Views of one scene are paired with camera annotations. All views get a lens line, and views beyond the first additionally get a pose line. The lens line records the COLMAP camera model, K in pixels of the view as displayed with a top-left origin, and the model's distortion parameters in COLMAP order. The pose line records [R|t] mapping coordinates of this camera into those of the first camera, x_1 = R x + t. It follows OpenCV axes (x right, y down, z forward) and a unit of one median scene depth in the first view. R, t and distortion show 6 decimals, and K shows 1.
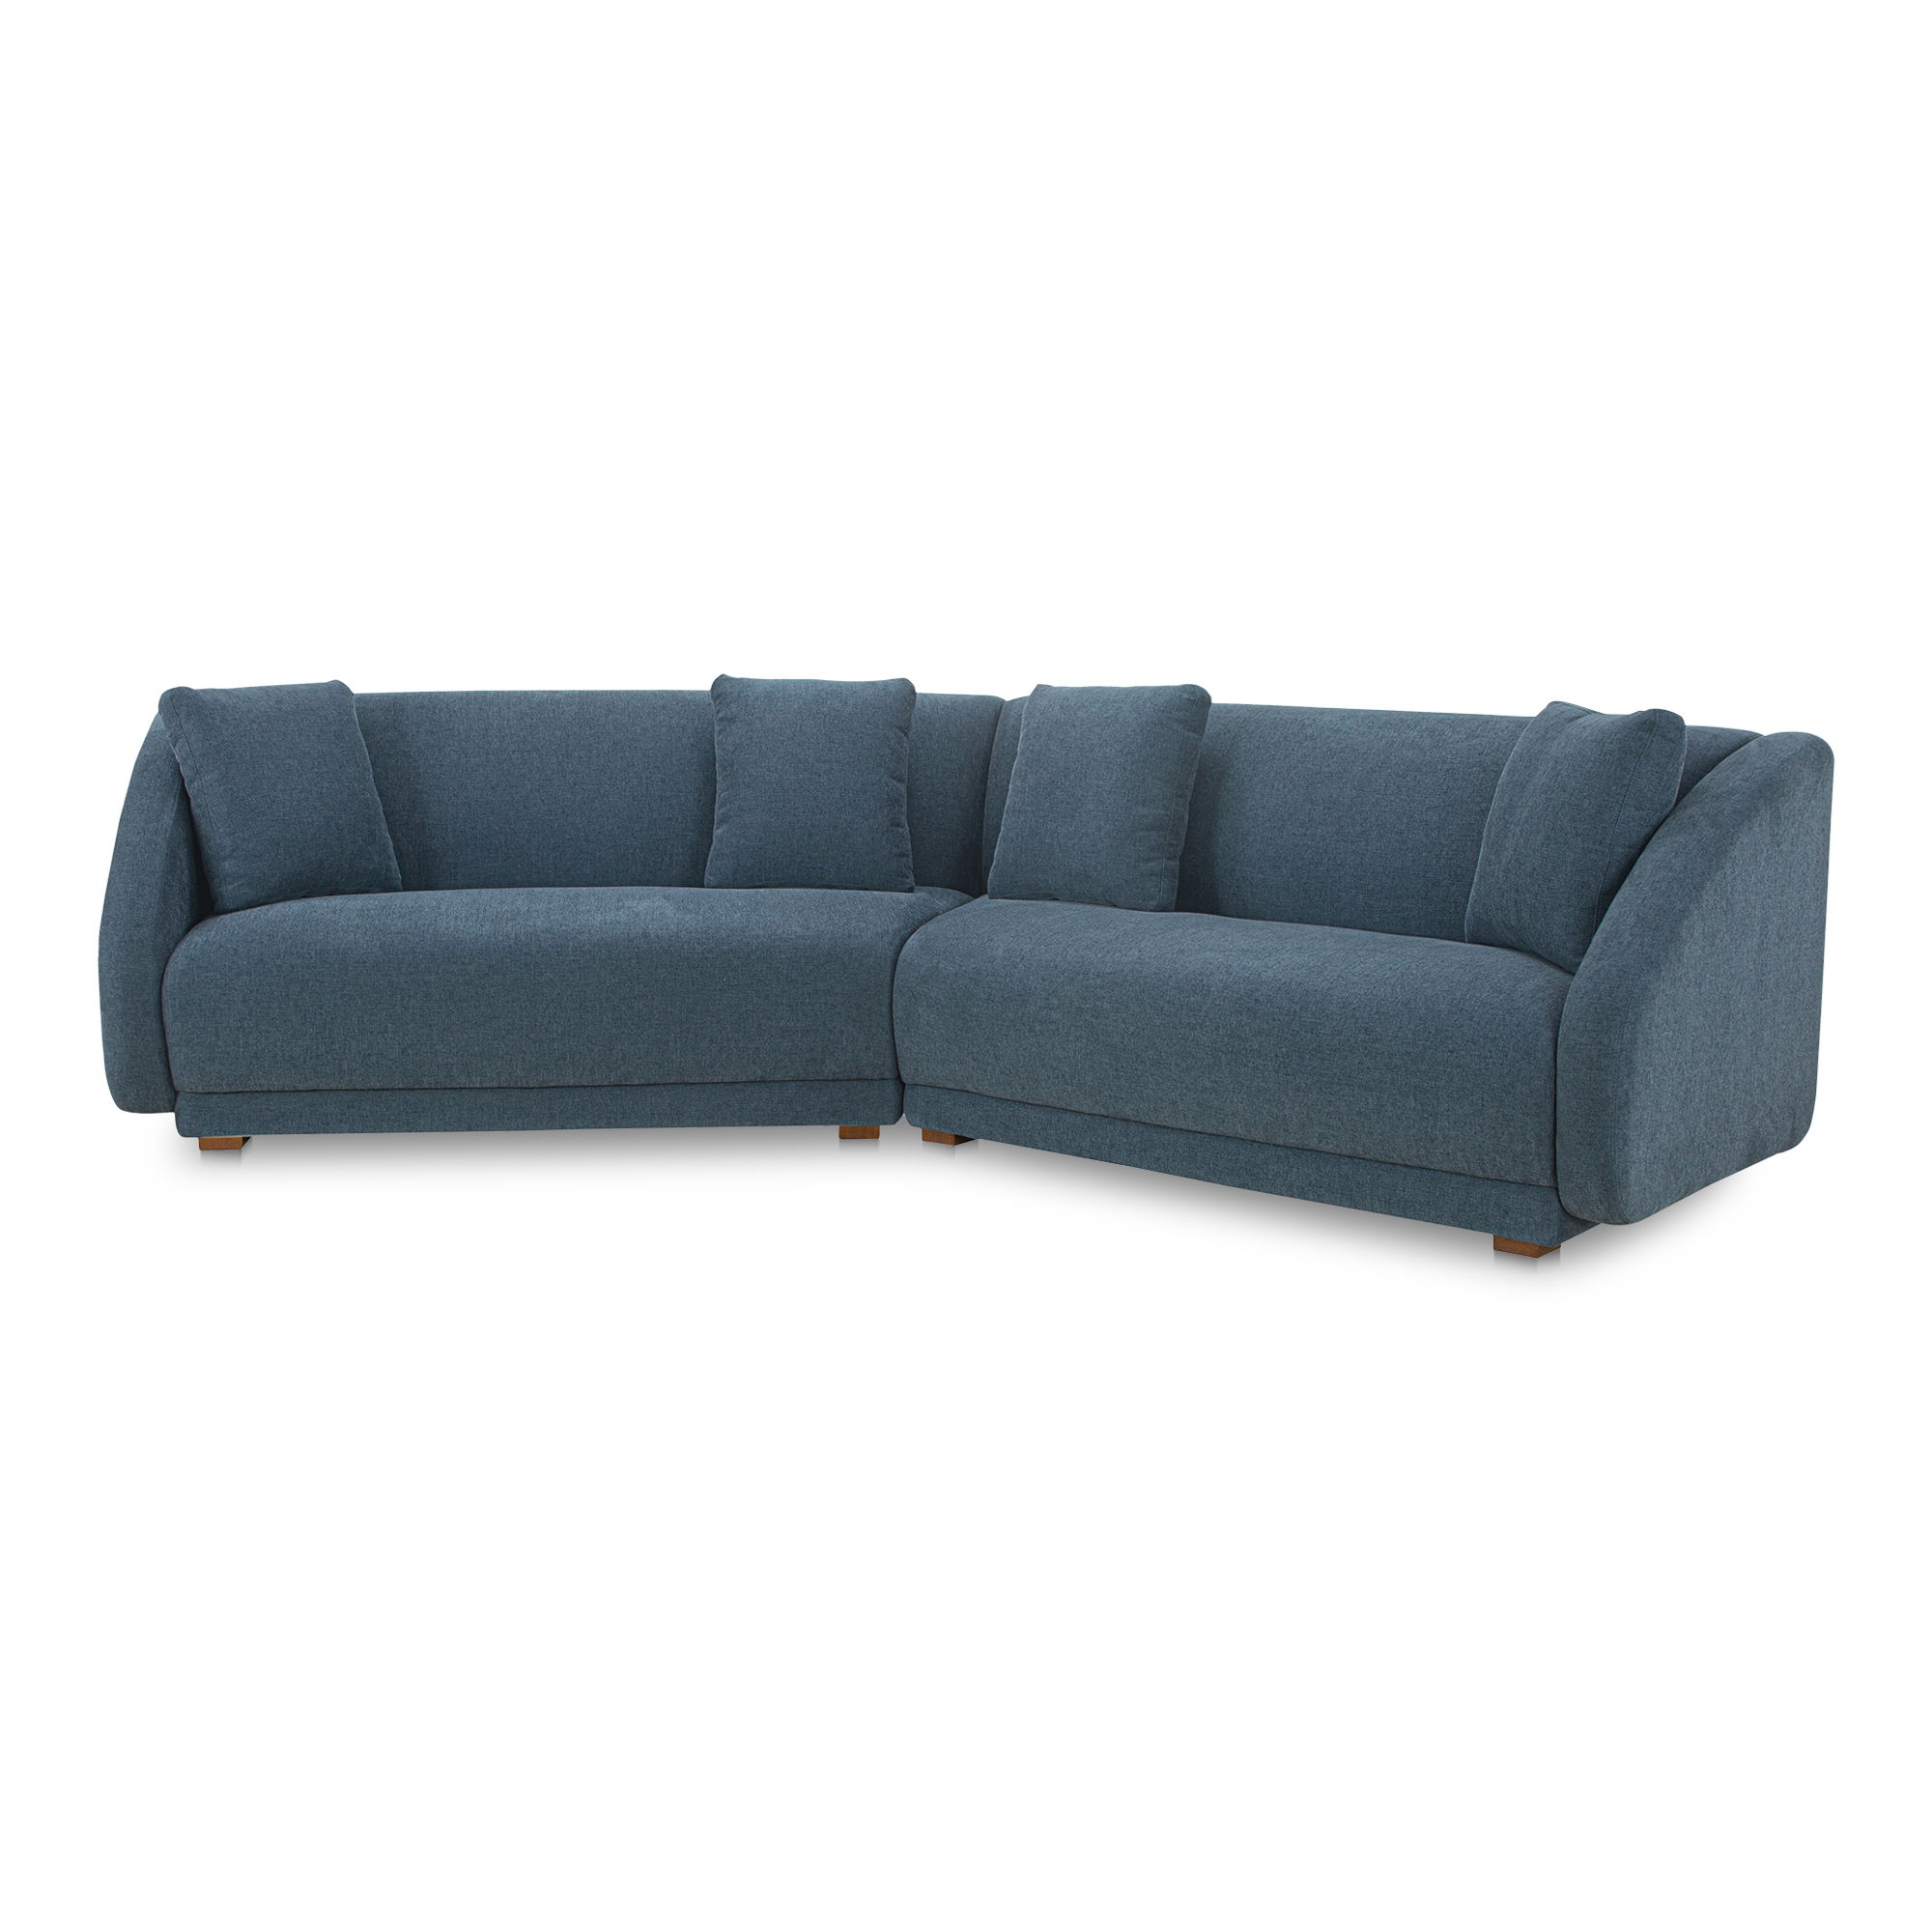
lens RADIAL K [[2602.9, 0, 966.0], [0, 2602.9, 966.0], [0, 0, 1]] dist [0.004405, 0.004837]
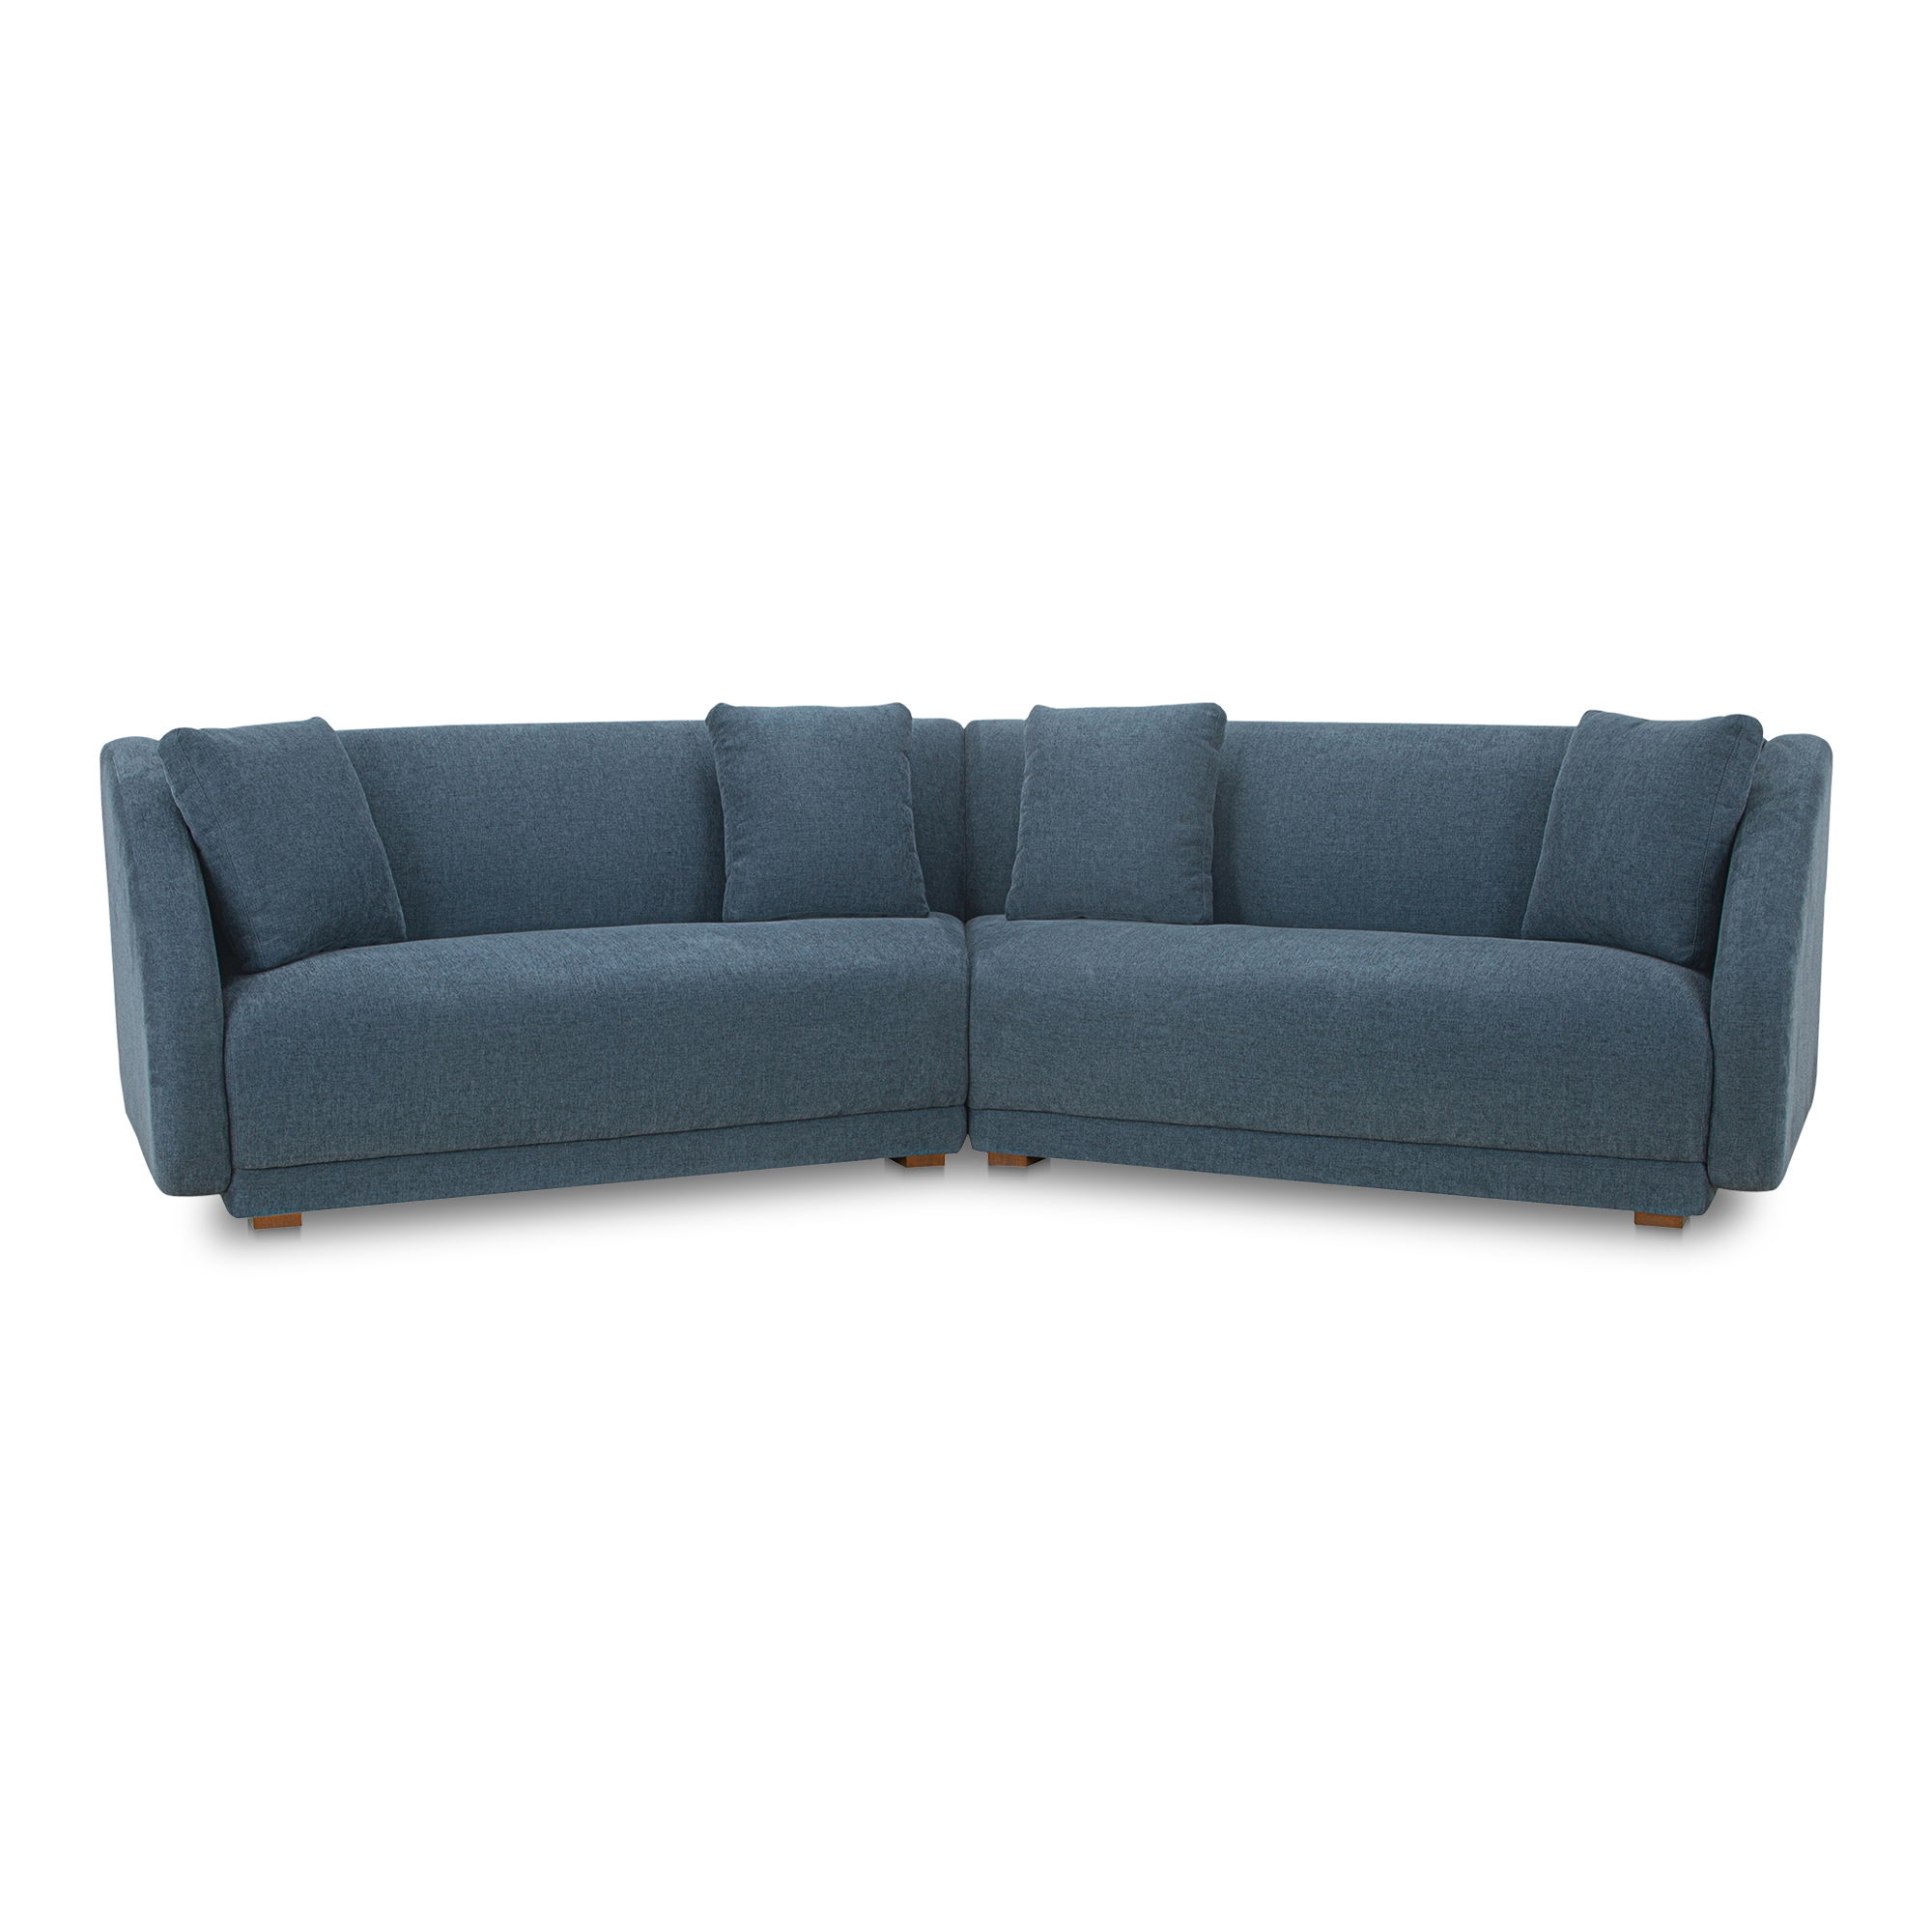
lens RADIAL K [[2557.4, 0, 966.0], [0, 2557.4, 966.0], [0, 0, 1]] dist [0.007981, 0.008816]
pose [[0.958381, -0.049912, 0.281096, -0.300793], [0.052205, 0.998636, -0.000669, -0.008924], [-0.280679, 0.015316, 0.959679, 0.063427]]
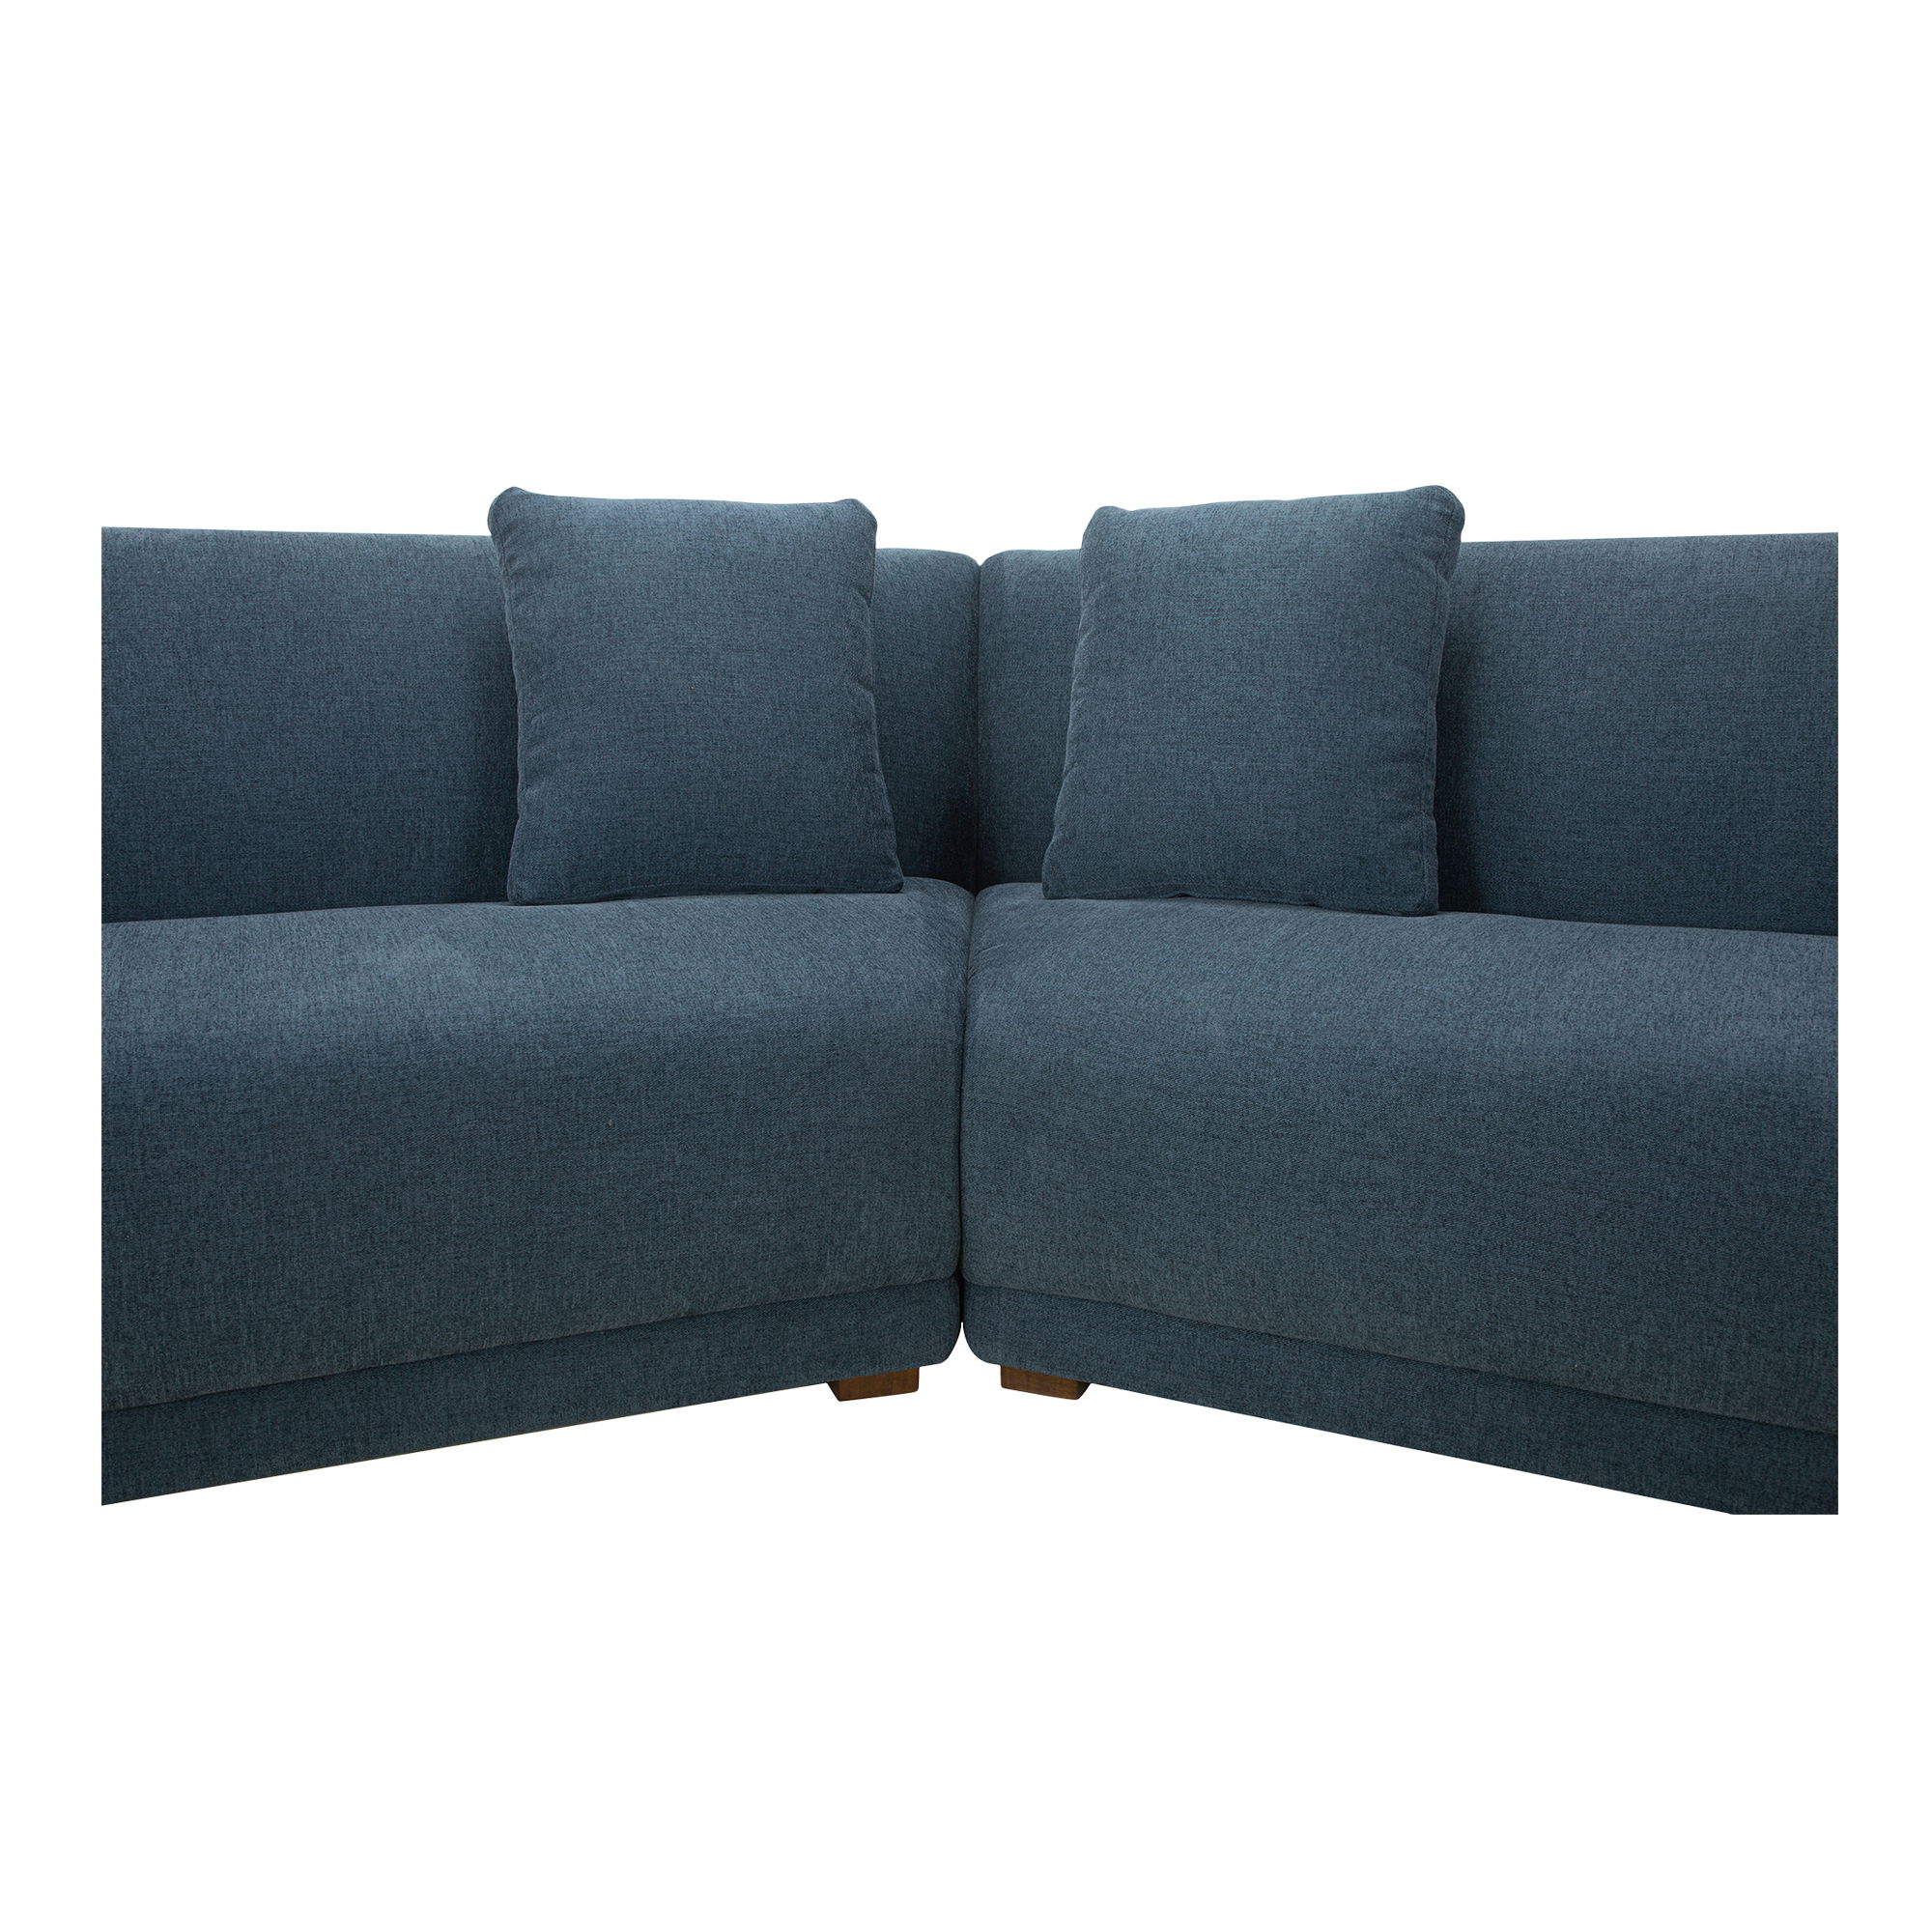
lens RADIAL K [[1756.8, 0, 967.4], [0, 1756.8, 945.7], [0, 0, 1]] dist [0.017099, 0.153338]
pose [[0.968791, -0.056388, 0.241380, -0.103124], [0.045856, 0.997744, 0.049037, -0.036776], [-0.243601, -0.036438, 0.969191, 0.681734]]
